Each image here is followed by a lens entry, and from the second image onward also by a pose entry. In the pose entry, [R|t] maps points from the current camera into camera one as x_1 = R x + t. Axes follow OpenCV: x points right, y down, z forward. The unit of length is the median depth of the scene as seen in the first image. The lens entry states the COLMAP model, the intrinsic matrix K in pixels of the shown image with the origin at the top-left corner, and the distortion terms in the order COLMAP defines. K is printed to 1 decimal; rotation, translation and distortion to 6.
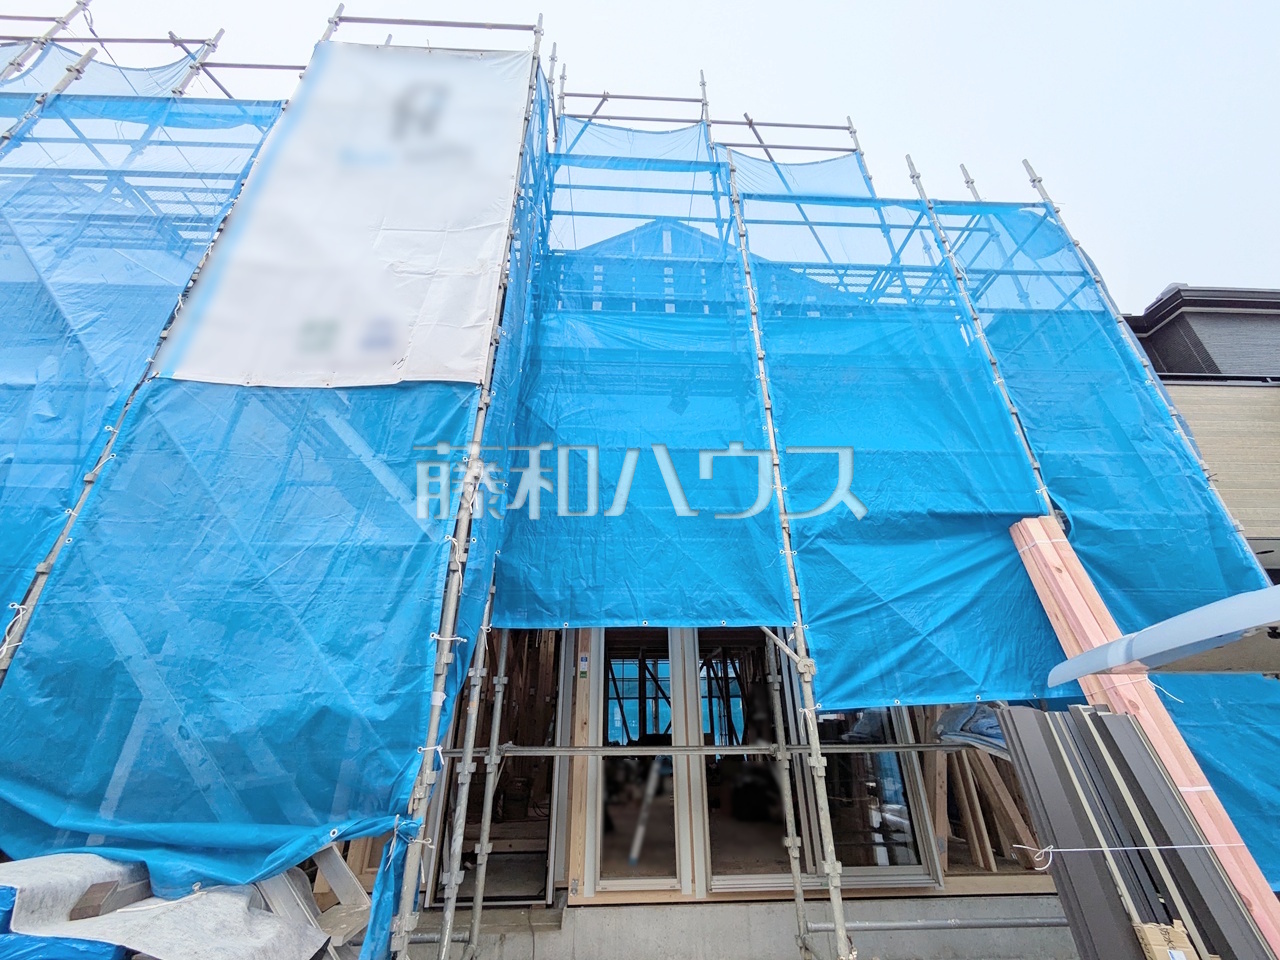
lens RADIAL K [[505.5, 0, 639.3], [0, 505.5, 481.0], [0, 0, 1]] dist [-0.003035, 0.001077]
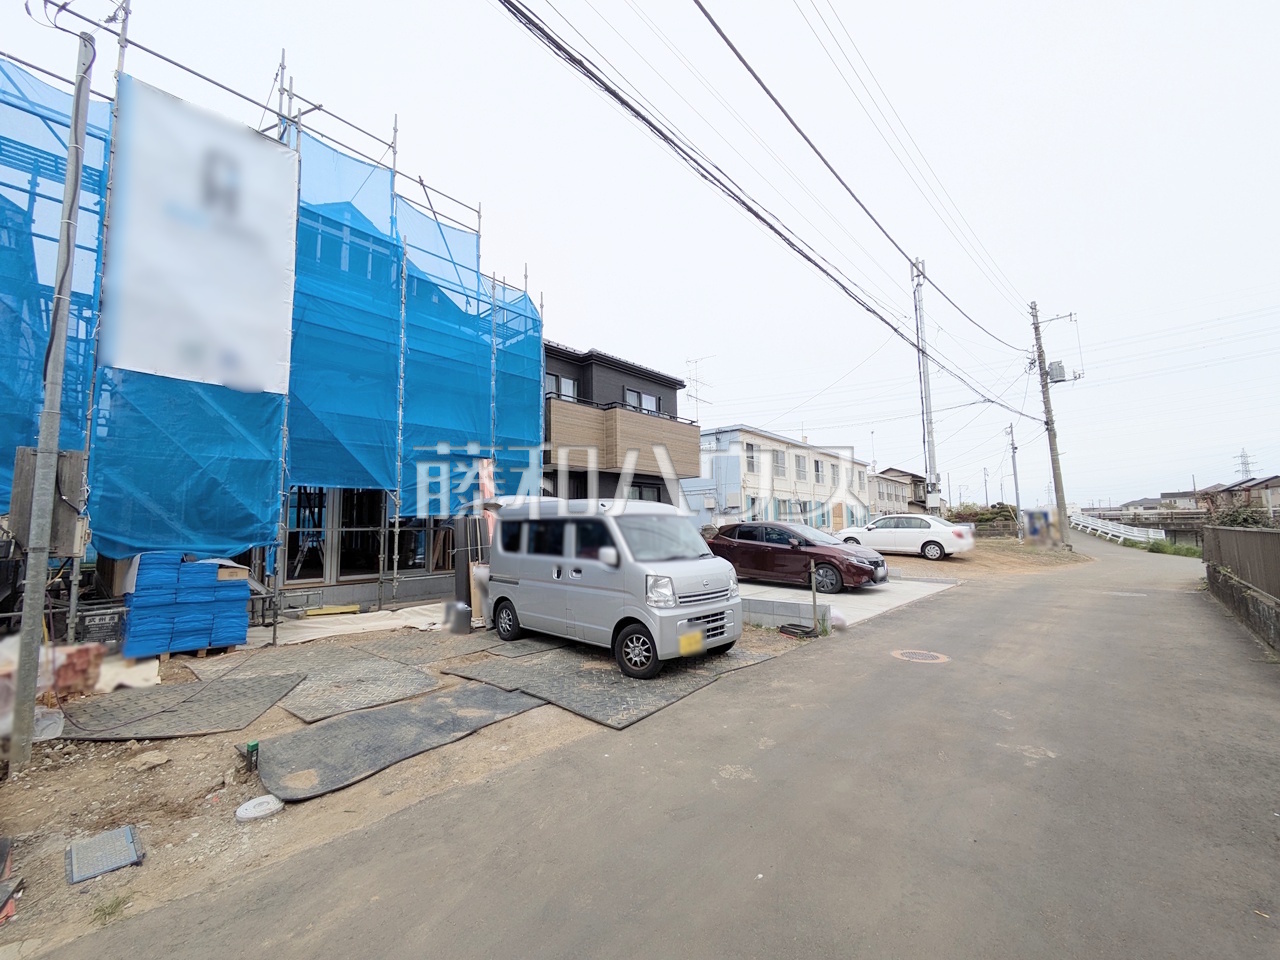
lens RADIAL K [[505.5, 0, 641.4], [0, 505.5, 480.3], [0, 0, 1]] dist [-0.003035, 0.001077]
pose [[0.700548, 0.066019, 0.710545, -0.657895], [-0.305377, 0.927668, 0.214888, -0.692947], [-0.644963, -0.367524, 0.670036, -1.560556]]
